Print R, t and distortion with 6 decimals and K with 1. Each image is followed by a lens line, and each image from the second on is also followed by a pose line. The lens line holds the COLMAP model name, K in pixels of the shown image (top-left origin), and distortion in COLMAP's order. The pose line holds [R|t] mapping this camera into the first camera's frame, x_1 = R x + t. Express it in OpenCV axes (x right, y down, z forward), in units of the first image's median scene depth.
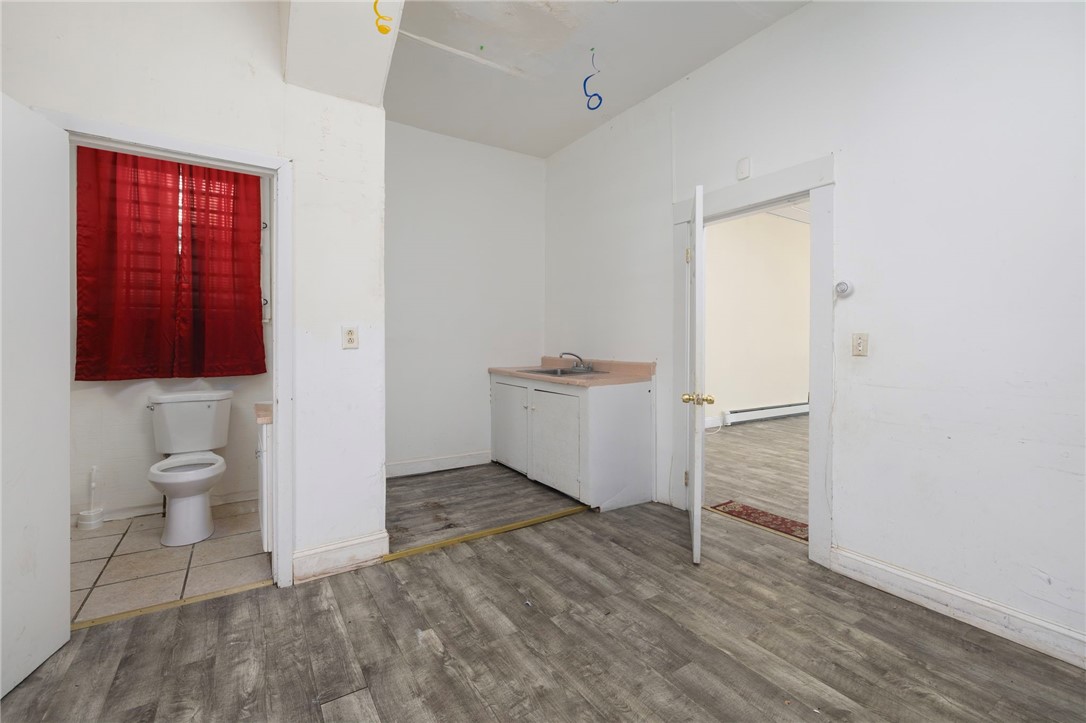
lens RADIAL K [[471.4, 0, 540.8], [0, 471.4, 354.2], [0, 0, 1]] dist [0.002006, -0.000749]
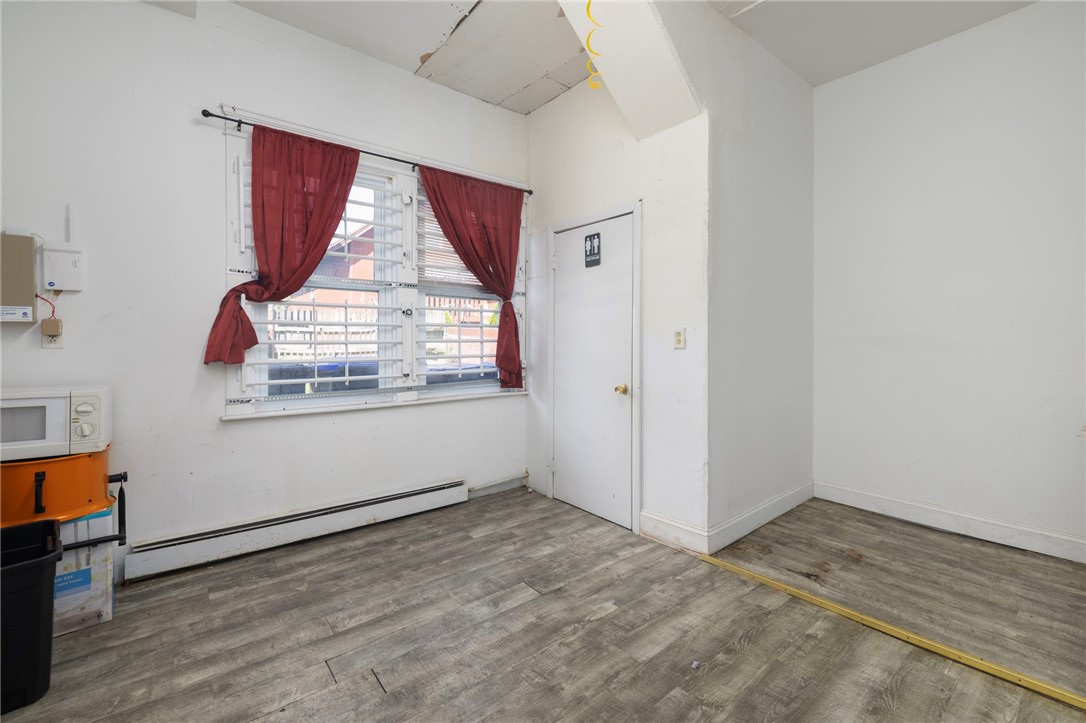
lens RADIAL K [[471.4, 0, 540.2], [0, 471.4, 352.7], [0, 0, 1]] dist [0.002006, -0.000749]
pose [[0.093420, 0.018904, -0.995447, 0.694258], [-0.022873, 0.999597, 0.016836, -0.013913], [0.995364, 0.021196, 0.093814, 0.601617]]
